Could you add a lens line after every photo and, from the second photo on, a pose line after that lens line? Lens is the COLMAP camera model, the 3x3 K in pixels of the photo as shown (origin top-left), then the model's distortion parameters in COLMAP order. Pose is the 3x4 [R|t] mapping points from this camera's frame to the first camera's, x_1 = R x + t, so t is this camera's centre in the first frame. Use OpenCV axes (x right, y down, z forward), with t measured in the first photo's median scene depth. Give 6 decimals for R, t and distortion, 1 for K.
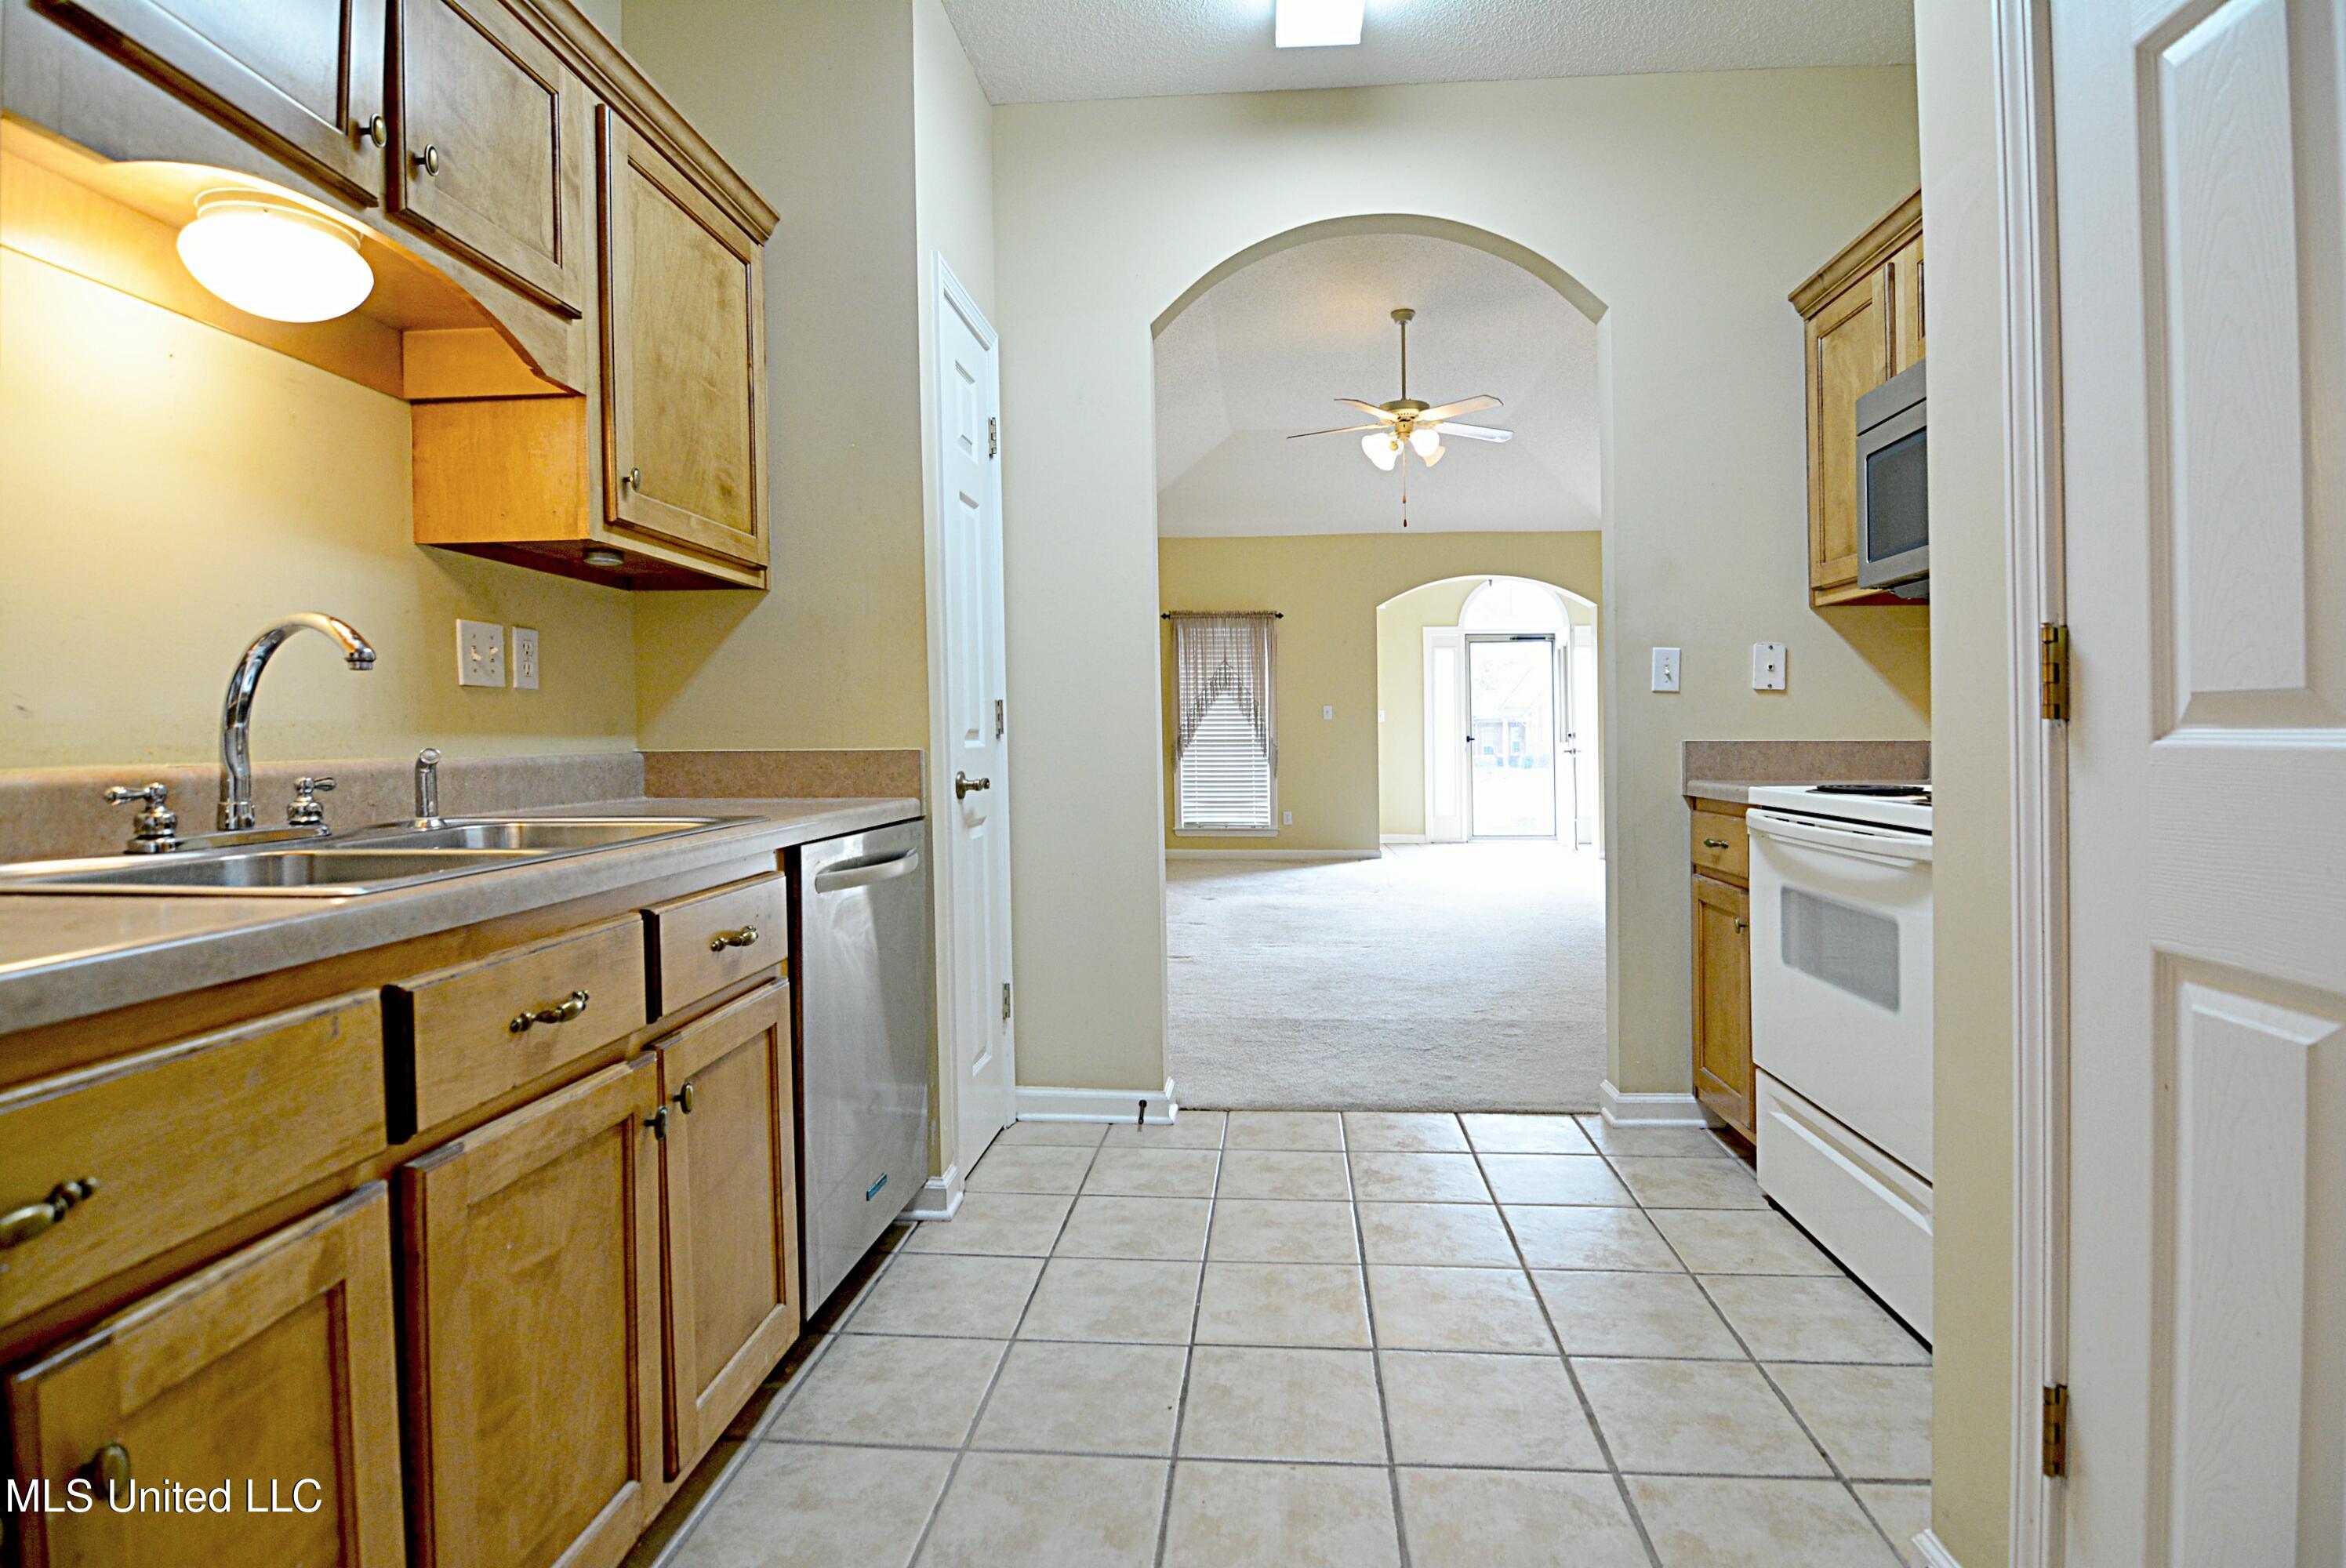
lens RADIAL K [[1094.2, 0, 1208.1], [0, 1094.2, 751.7], [0, 0, 1]] dist [-0.000856, -0.000192]
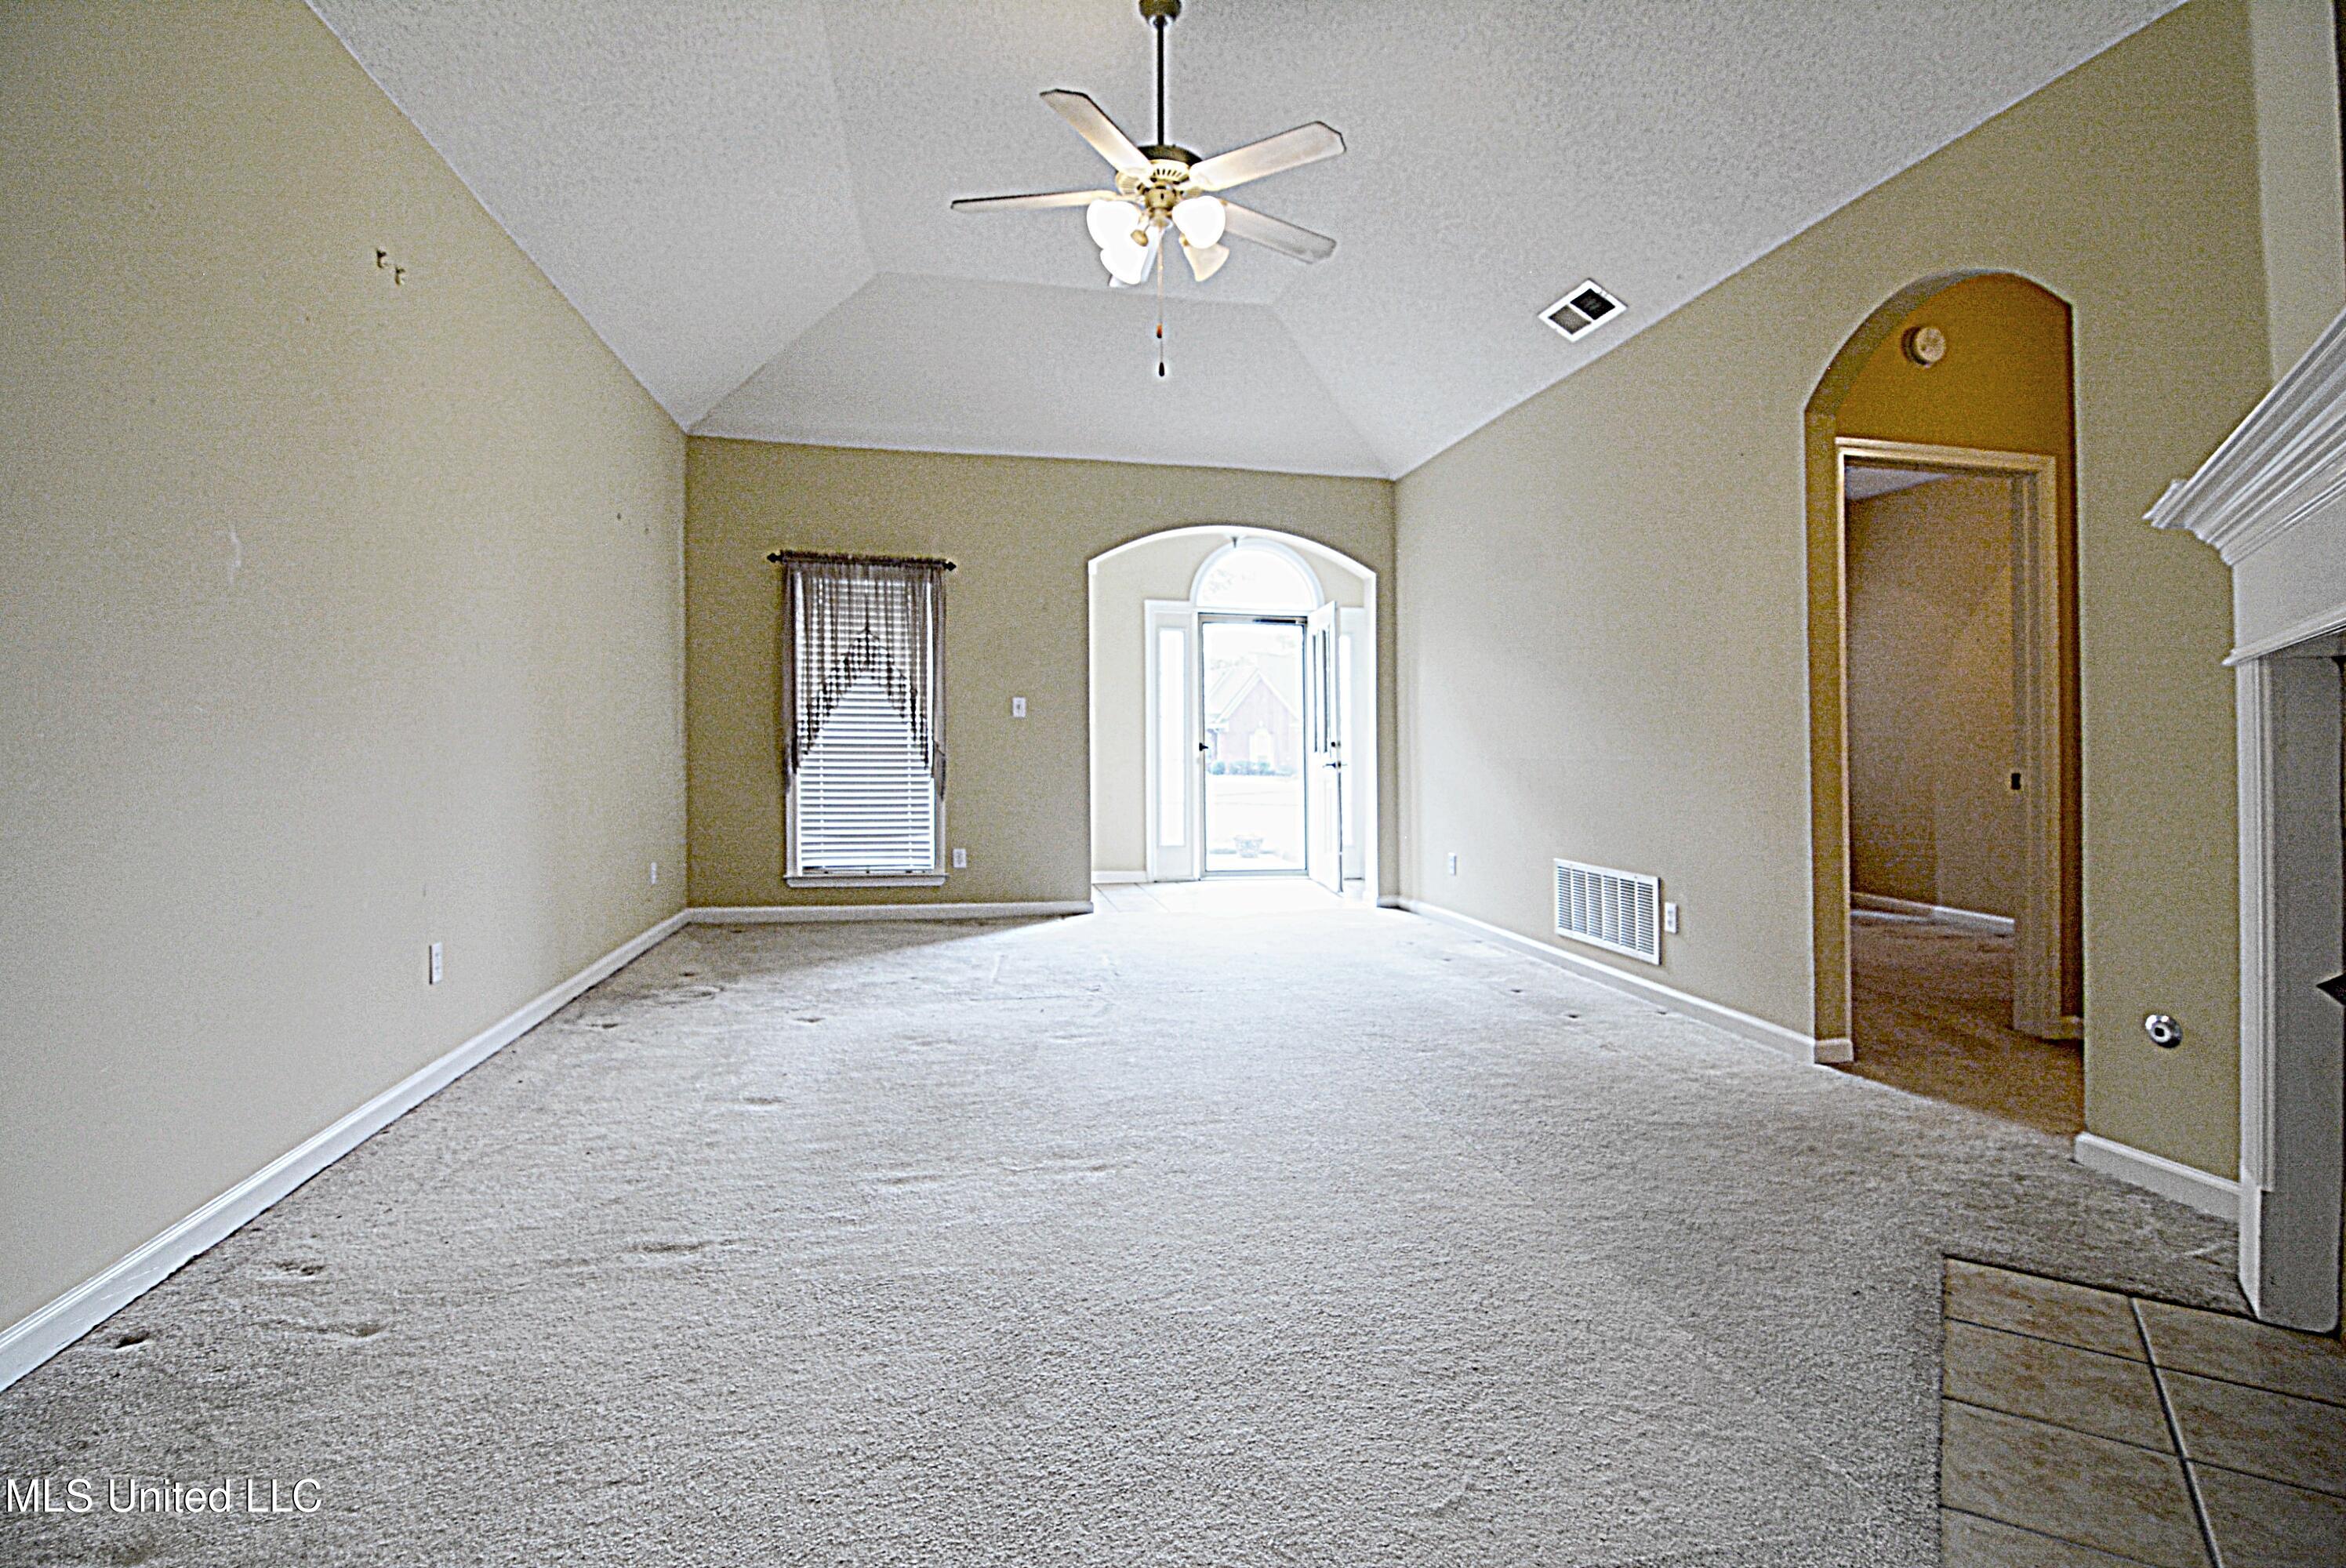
lens RADIAL K [[1094.2, 0, 1208.1], [0, 1094.2, 751.7], [0, 0, 1]] dist [-0.000856, -0.000192]
pose [[0.960185, 0.009373, 0.279208, 0.029688], [-0.007828, 0.999947, -0.006647, -0.003584], [-0.279255, 0.004197, 0.960208, 0.289983]]
